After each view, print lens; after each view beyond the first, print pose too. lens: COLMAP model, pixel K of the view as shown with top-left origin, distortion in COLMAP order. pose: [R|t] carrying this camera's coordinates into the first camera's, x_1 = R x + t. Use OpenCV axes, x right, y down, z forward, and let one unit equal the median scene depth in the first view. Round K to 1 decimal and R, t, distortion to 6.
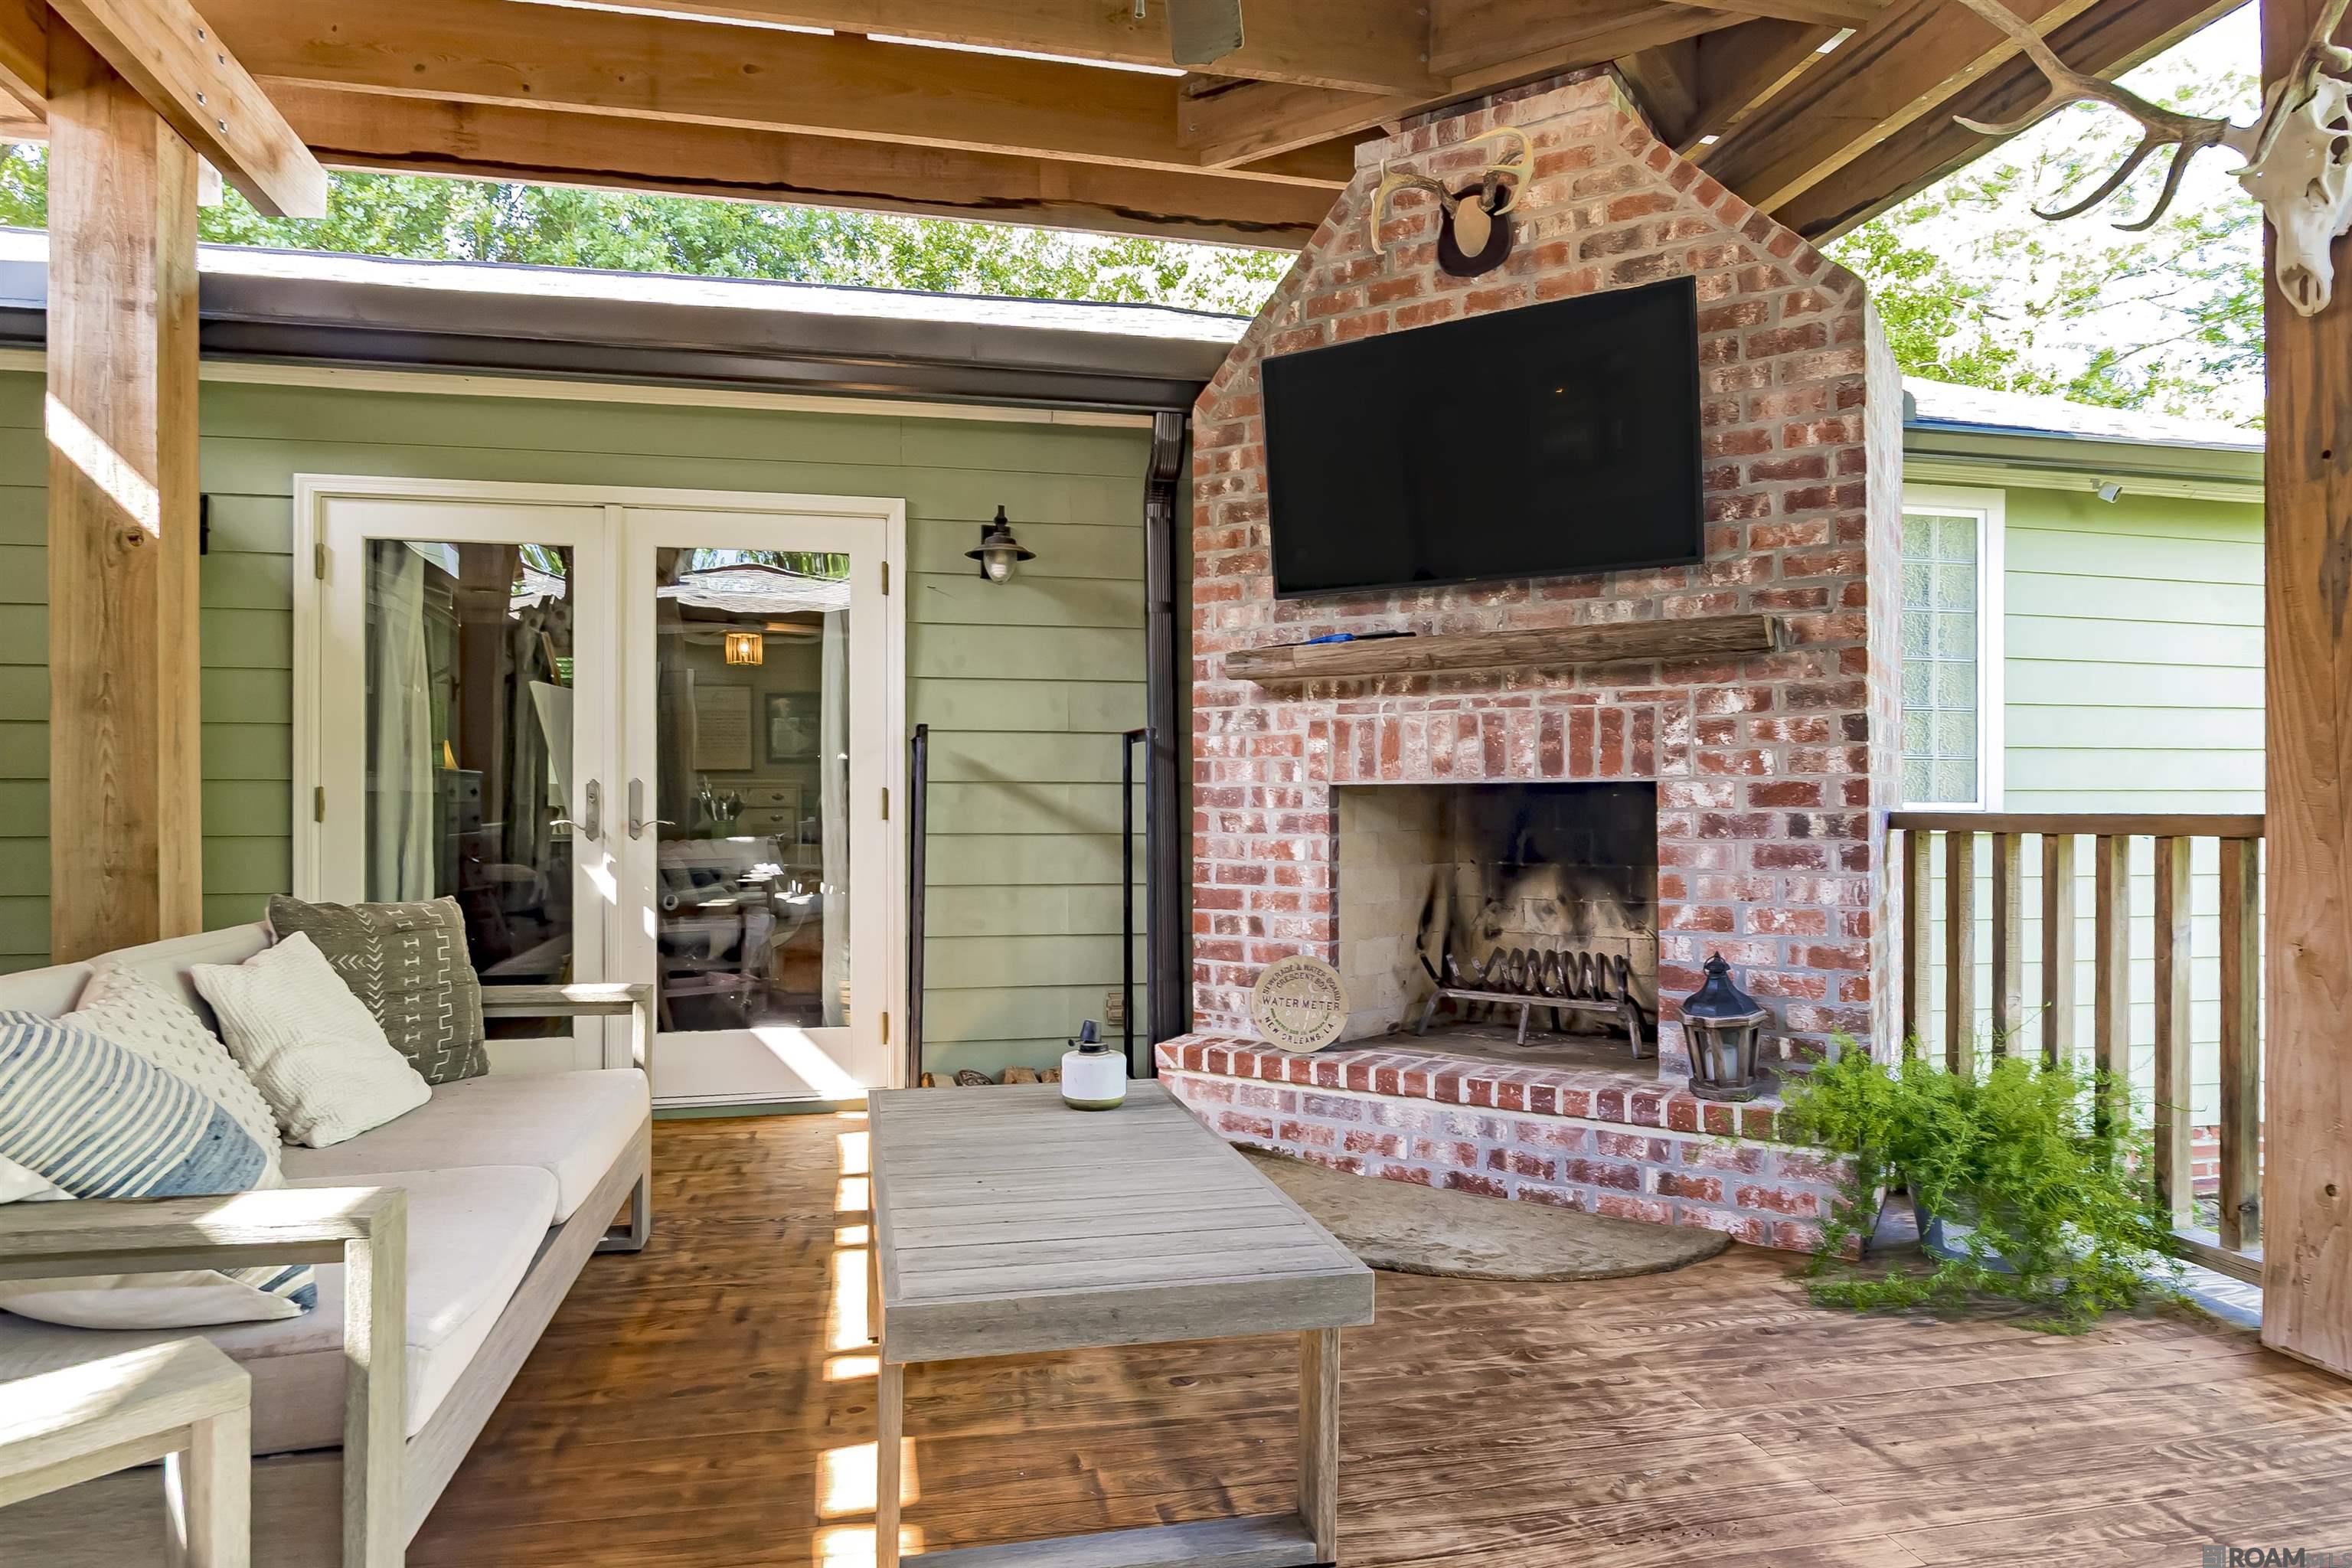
lens RADIAL K [[1383.5, 0, 1148.3], [0, 1383.5, 802.3], [0, 0, 1]] dist [-0.002902, -0.000633]
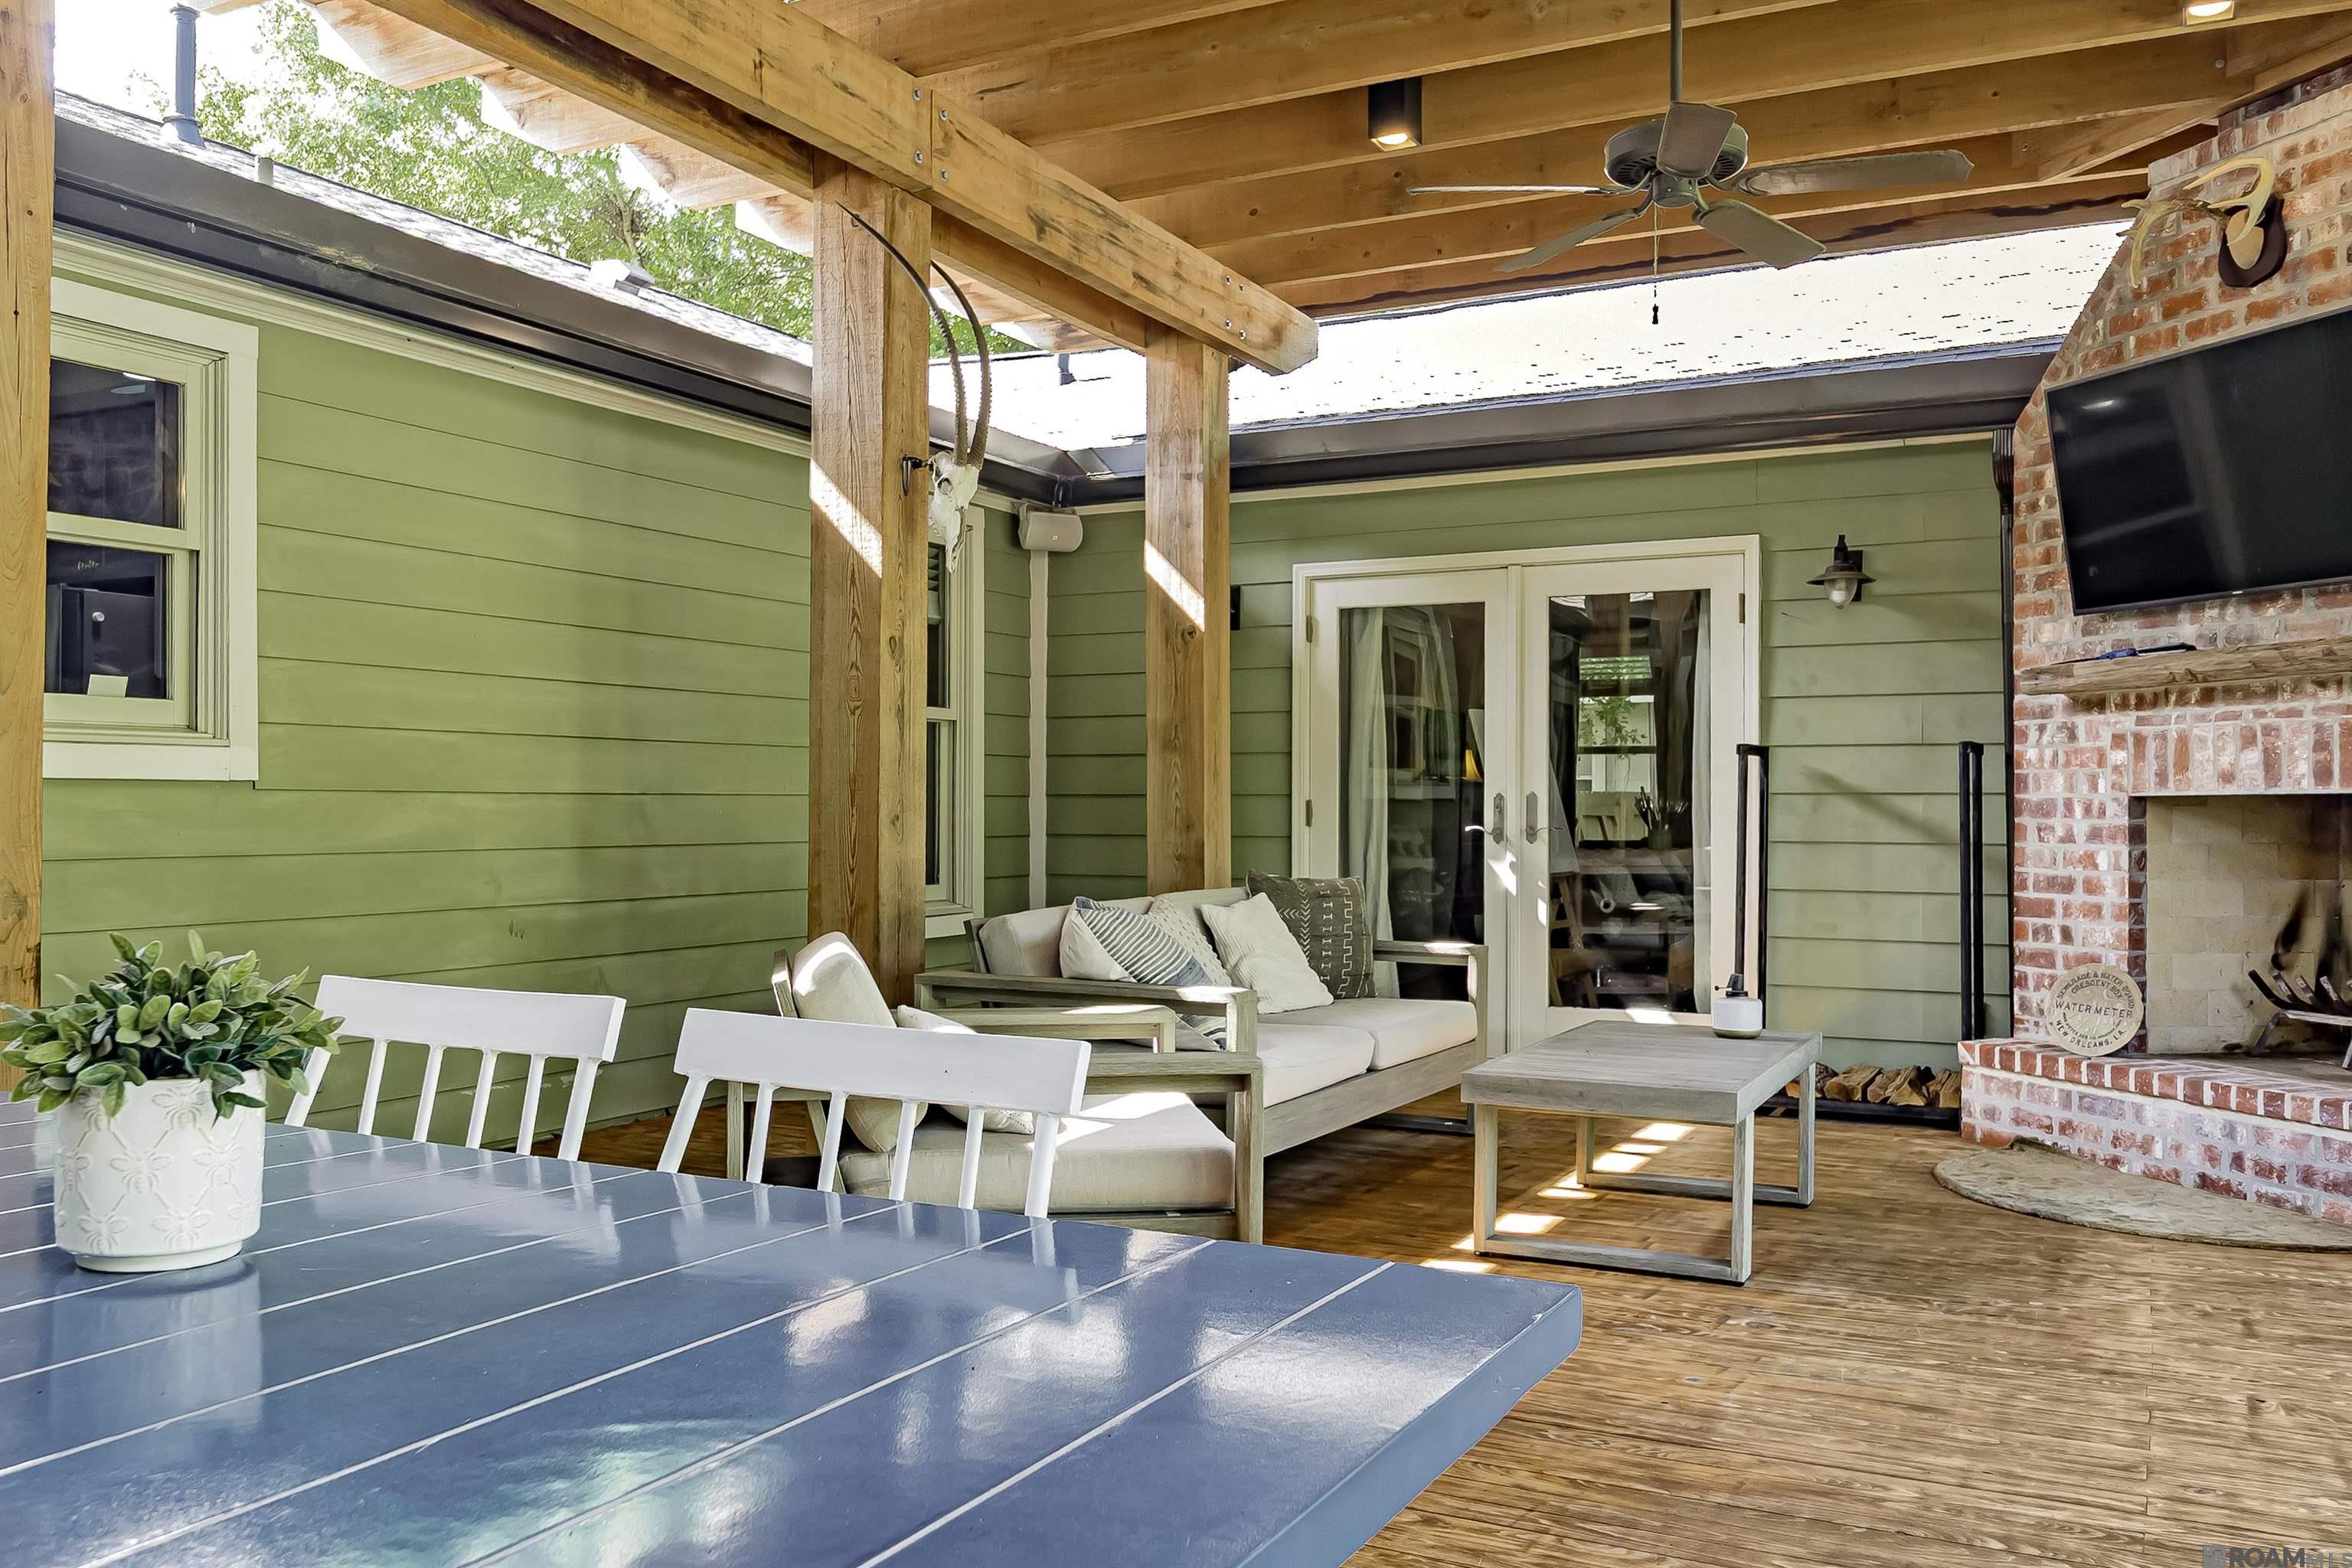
lens RADIAL K [[1960.7, 0, 1013.5], [0, 1960.7, 791.4], [0, 0, 1]] dist [-0.009991, 0.007058]
pose [[0.726647, -0.005077, -0.686993, 0.563175], [-0.002213, 0.999950, -0.009731, -0.000343], [0.687008, 0.008591, 0.726599, -0.647951]]
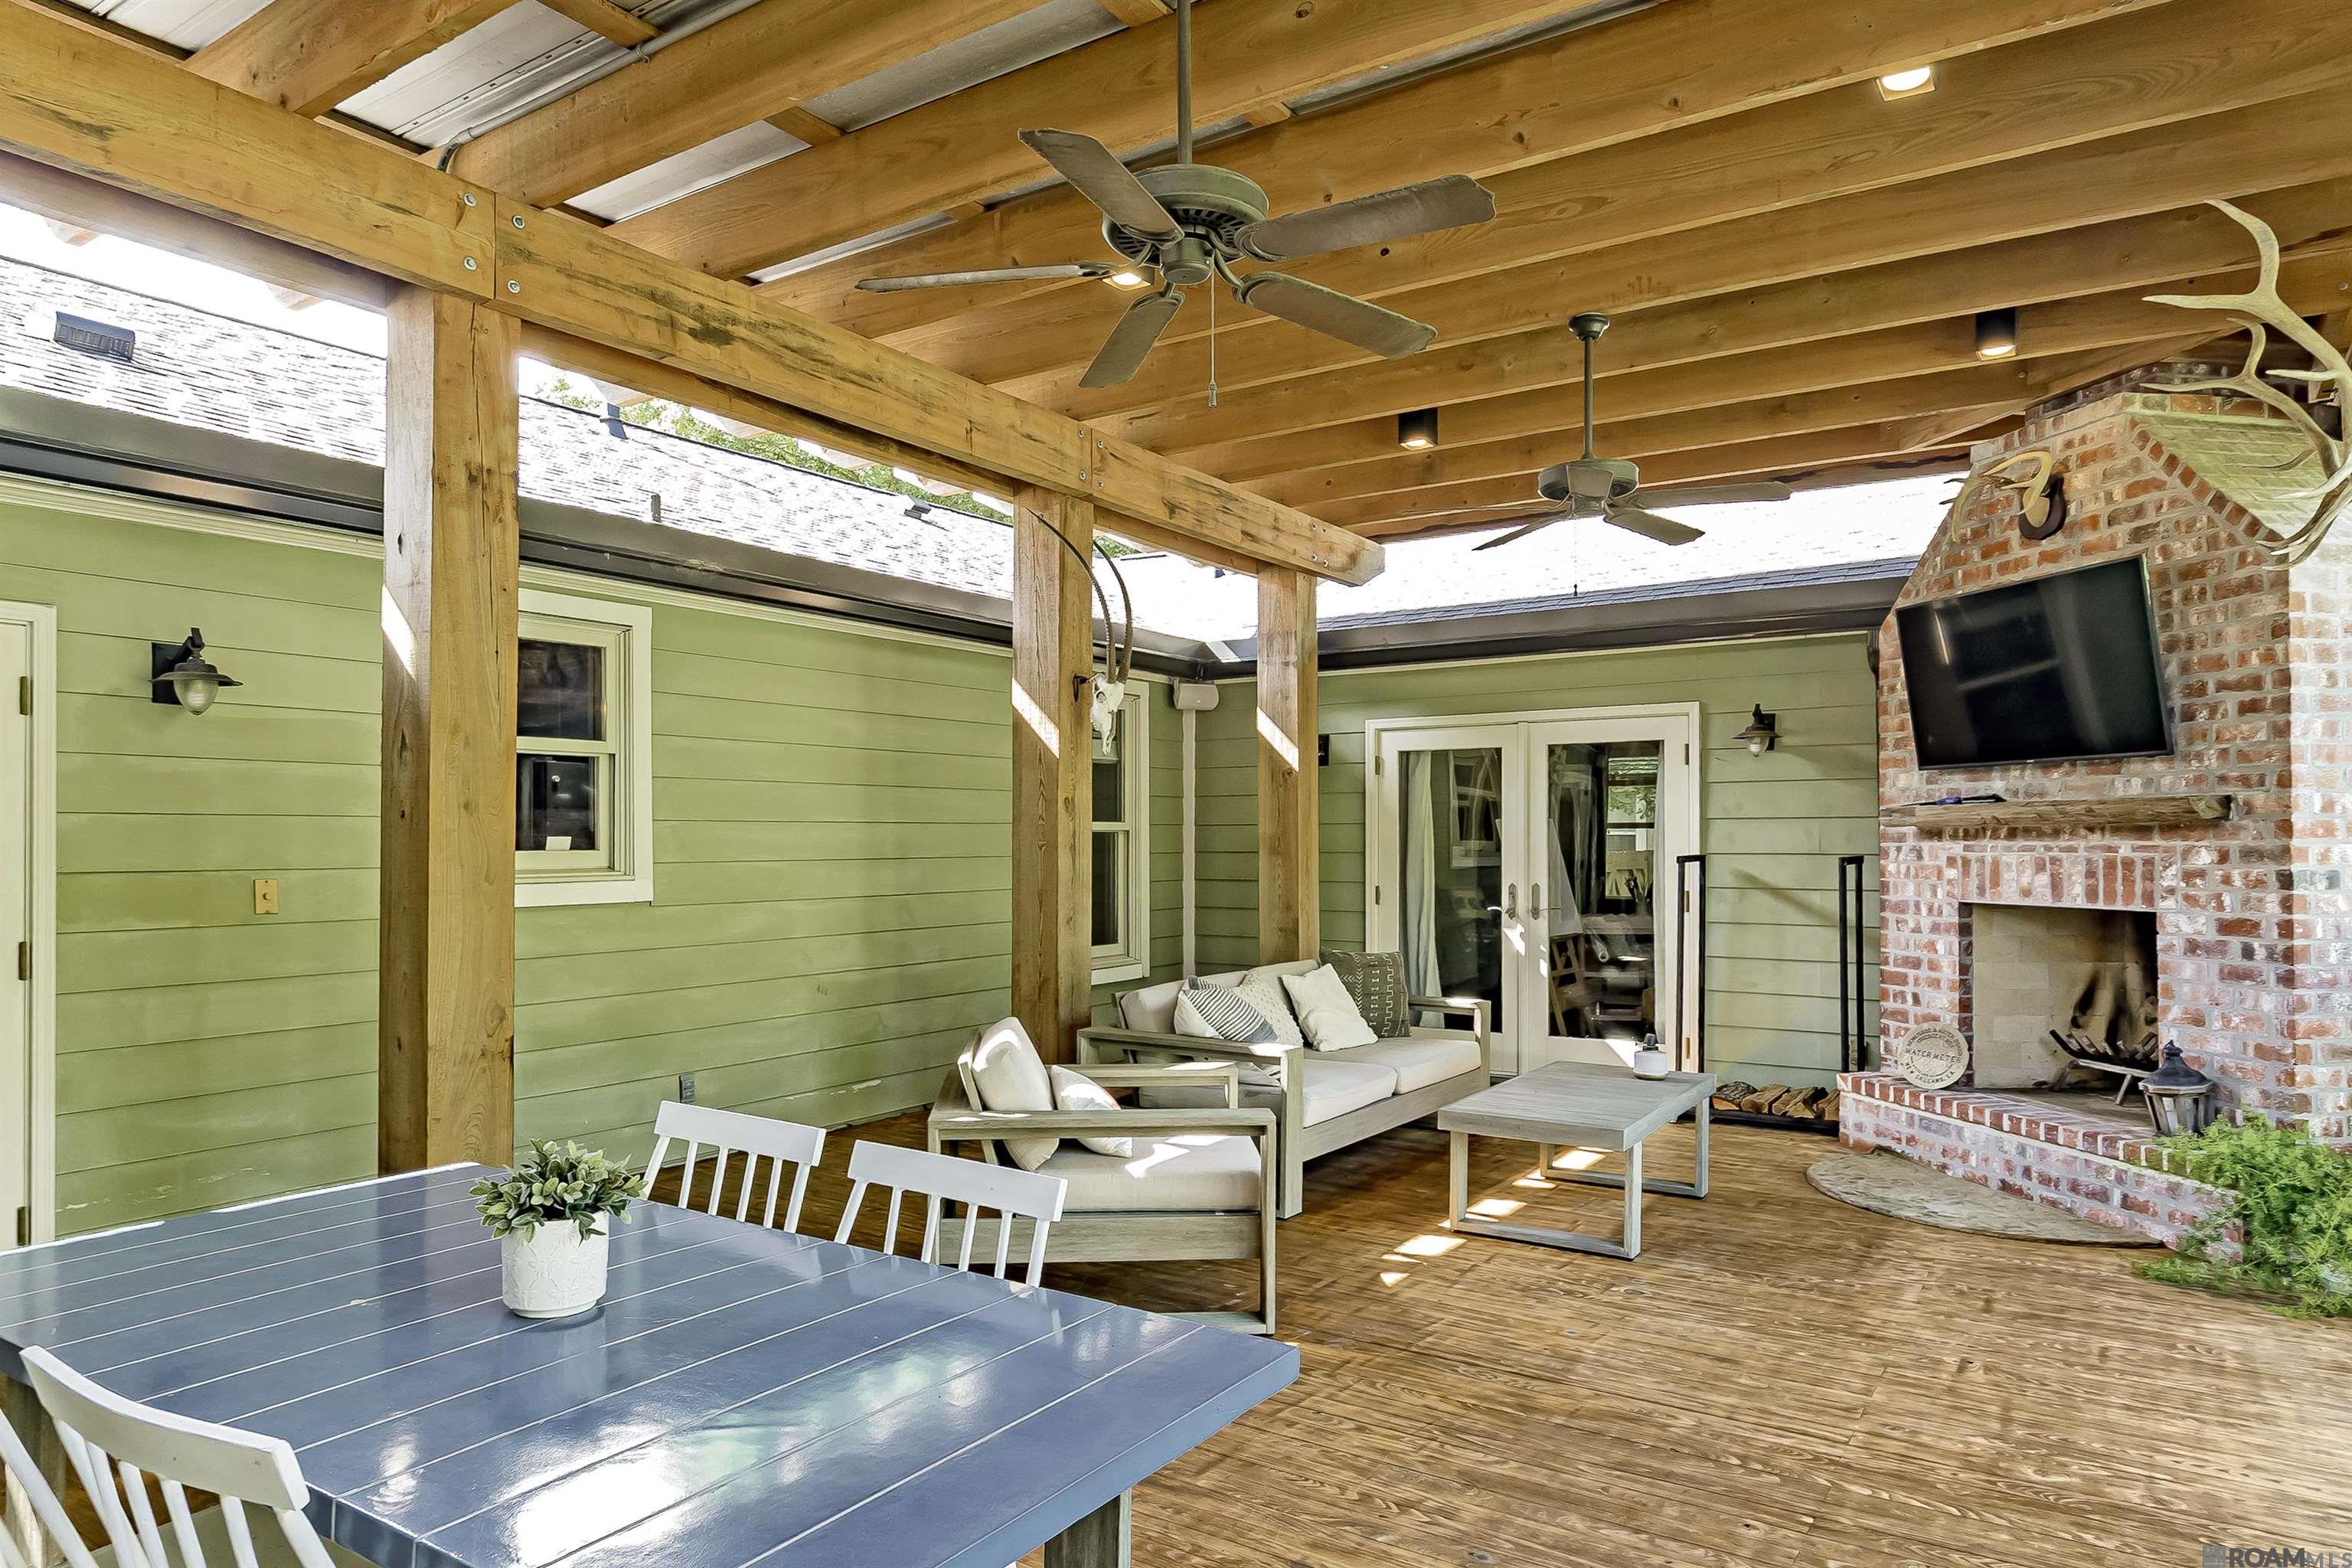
lens RADIAL K [[1440.8, 0, 1066.3], [0, 1440.8, 828.5], [0, 0, 1]] dist [0.000418, 0.000411]
pose [[0.650903, -0.006593, -0.759132, 0.704479], [-0.000111, 0.999961, -0.008780, -0.080027], [0.759161, 0.005799, 0.650877, -0.688675]]
